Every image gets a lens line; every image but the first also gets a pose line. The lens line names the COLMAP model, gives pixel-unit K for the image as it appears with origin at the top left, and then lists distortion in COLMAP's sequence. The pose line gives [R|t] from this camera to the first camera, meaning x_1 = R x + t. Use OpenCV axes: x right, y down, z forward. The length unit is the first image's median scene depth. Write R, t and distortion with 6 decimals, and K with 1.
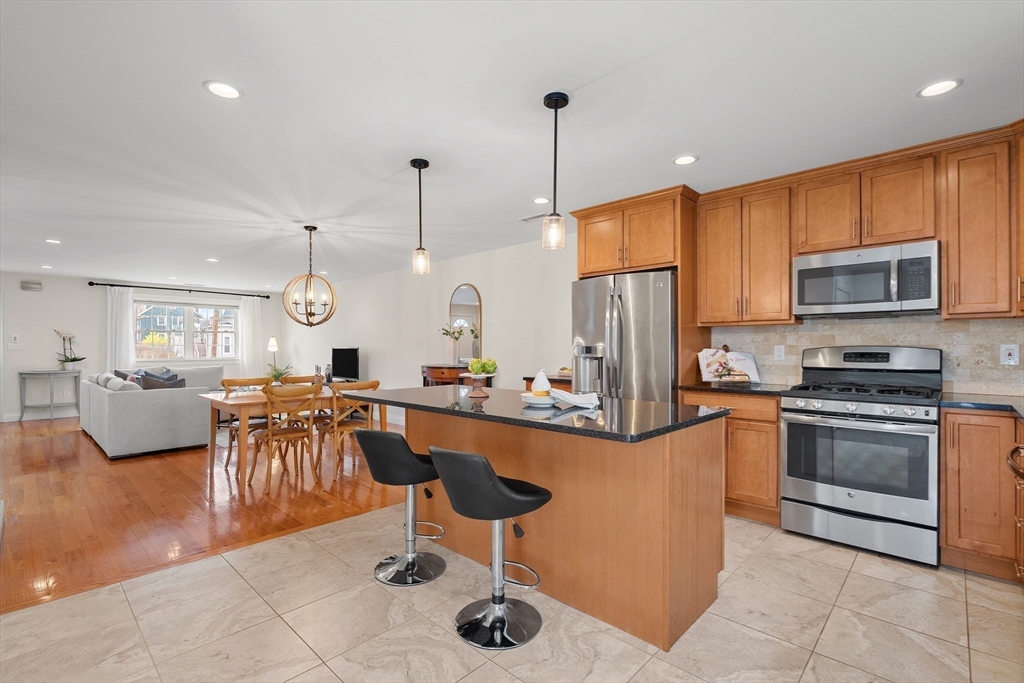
lens RADIAL K [[465.1, 0, 512.0], [0, 465.1, 341.5], [0, 0, 1]] dist [-0.002840, -0.000311]
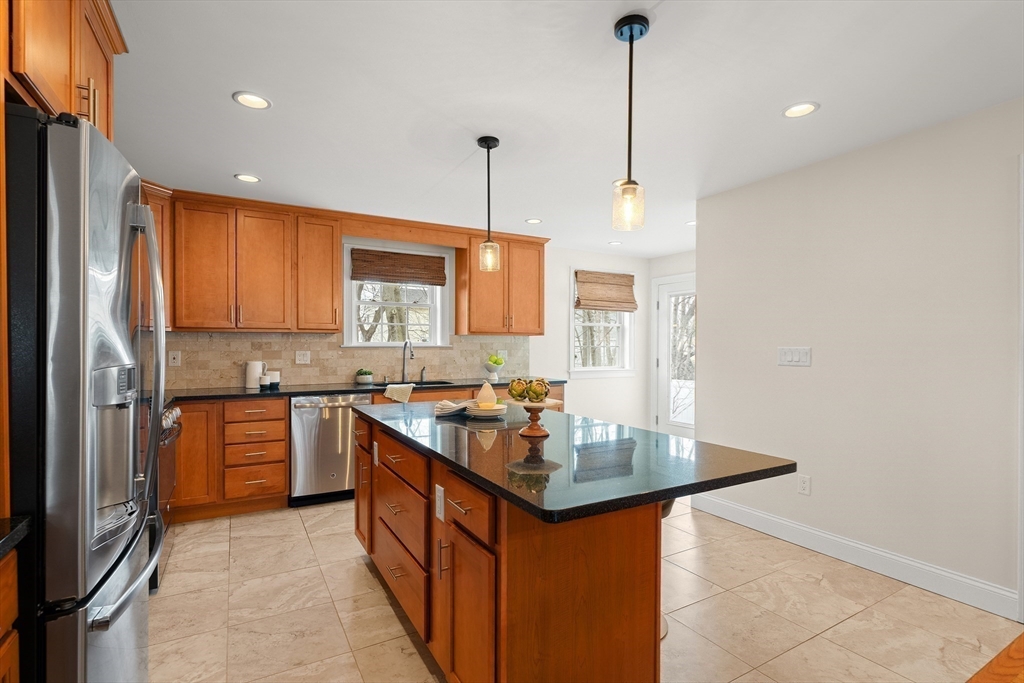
lens RADIAL K [[486.0, 0, 510.0], [0, 486.0, 349.1], [0, 0, 1]] dist [-0.001765, -0.000191]
pose [[-0.956146, -0.001028, 0.292887, -0.164826], [-0.002137, 0.999992, -0.003468, -0.002262], [-0.292881, -0.003942, -0.956141, 1.127040]]
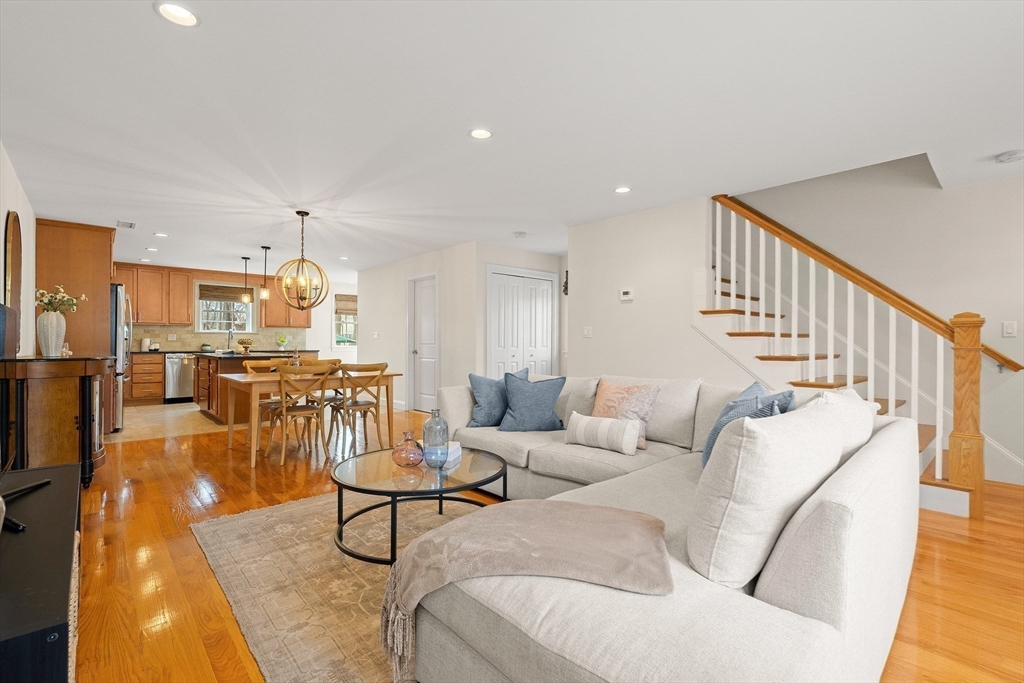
lens RADIAL K [[465.1, 0, 512.0], [0, 465.1, 341.5], [0, 0, 1]] dist [-0.002840, -0.000311]
pose [[-0.997241, -0.001280, 0.074215, -1.053470], [-0.002152, 0.999930, -0.011667, 0.050578], [-0.074195, -0.011794, -0.997174, 2.157592]]
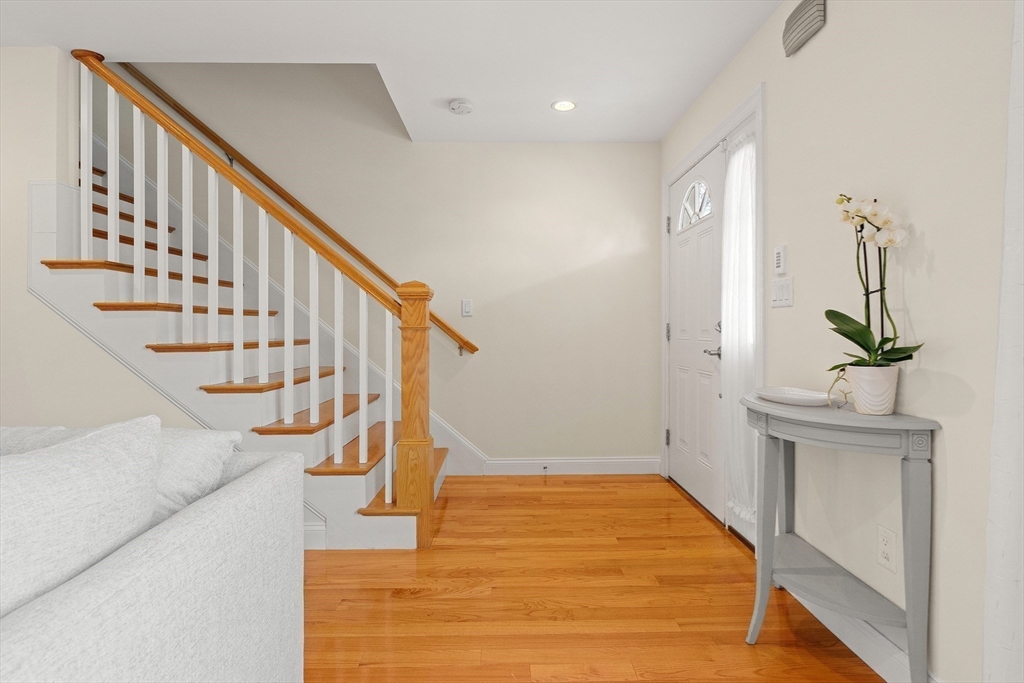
lens RADIAL K [[523.6, 0, 513.2], [0, 523.6, 326.1], [0, 0, 1]] dist [-0.000171, 0.000006]
pose [[-0.714138, 0.000897, -0.700005, -1.332352], [0.010454, 0.999901, -0.009384, 0.056027], [0.699927, -0.014020, -0.714077, 1.931198]]
